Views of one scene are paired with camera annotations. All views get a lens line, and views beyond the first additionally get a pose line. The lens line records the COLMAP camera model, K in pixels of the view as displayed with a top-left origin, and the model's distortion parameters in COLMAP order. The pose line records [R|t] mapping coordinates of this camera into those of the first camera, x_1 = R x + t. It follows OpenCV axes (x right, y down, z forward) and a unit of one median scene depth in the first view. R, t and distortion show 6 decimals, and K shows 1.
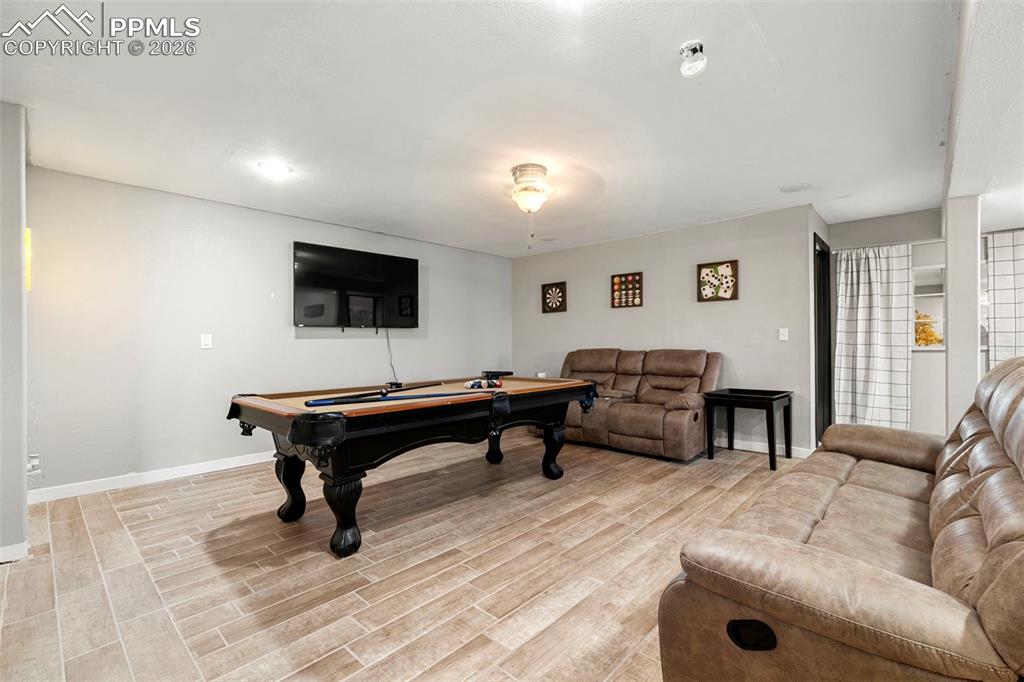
lens RADIAL K [[451.4, 0, 512.0], [0, 451.4, 341.0], [0, 0, 1]] dist [-0.000797, 0.000119]
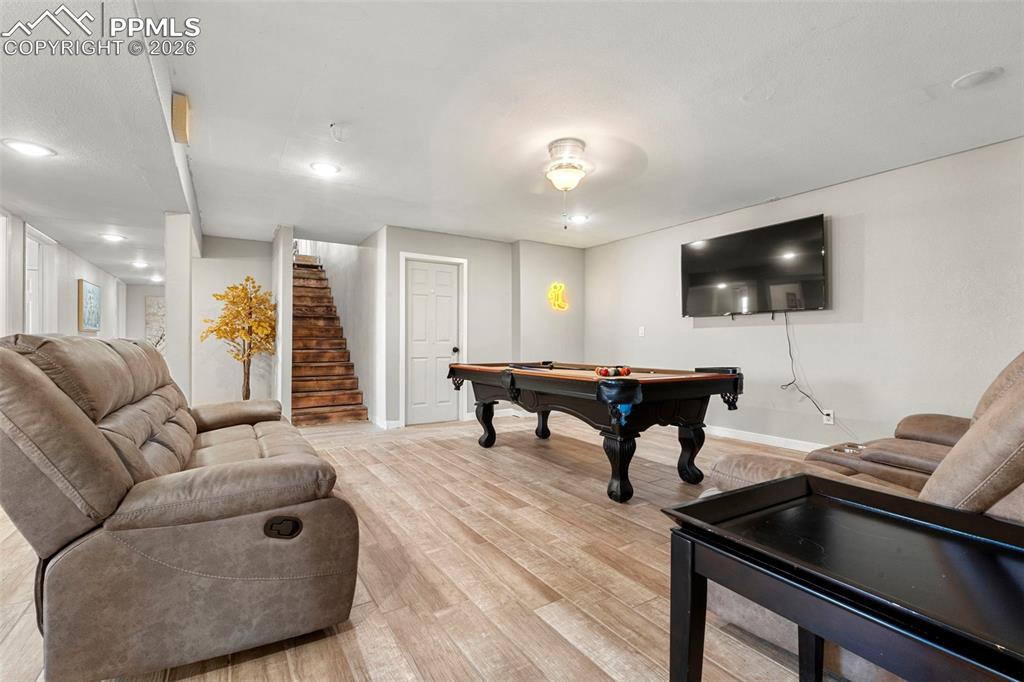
lens RADIAL K [[451.4, 0, 512.0], [0, 451.4, 341.0], [0, 0, 1]] dist [-0.000797, 0.000119]
pose [[-0.249239, 0.003525, -0.968436, 1.035439], [0.002699, 0.999992, 0.002946, 0.031705], [0.968438, -0.001880, -0.249247, 1.180720]]
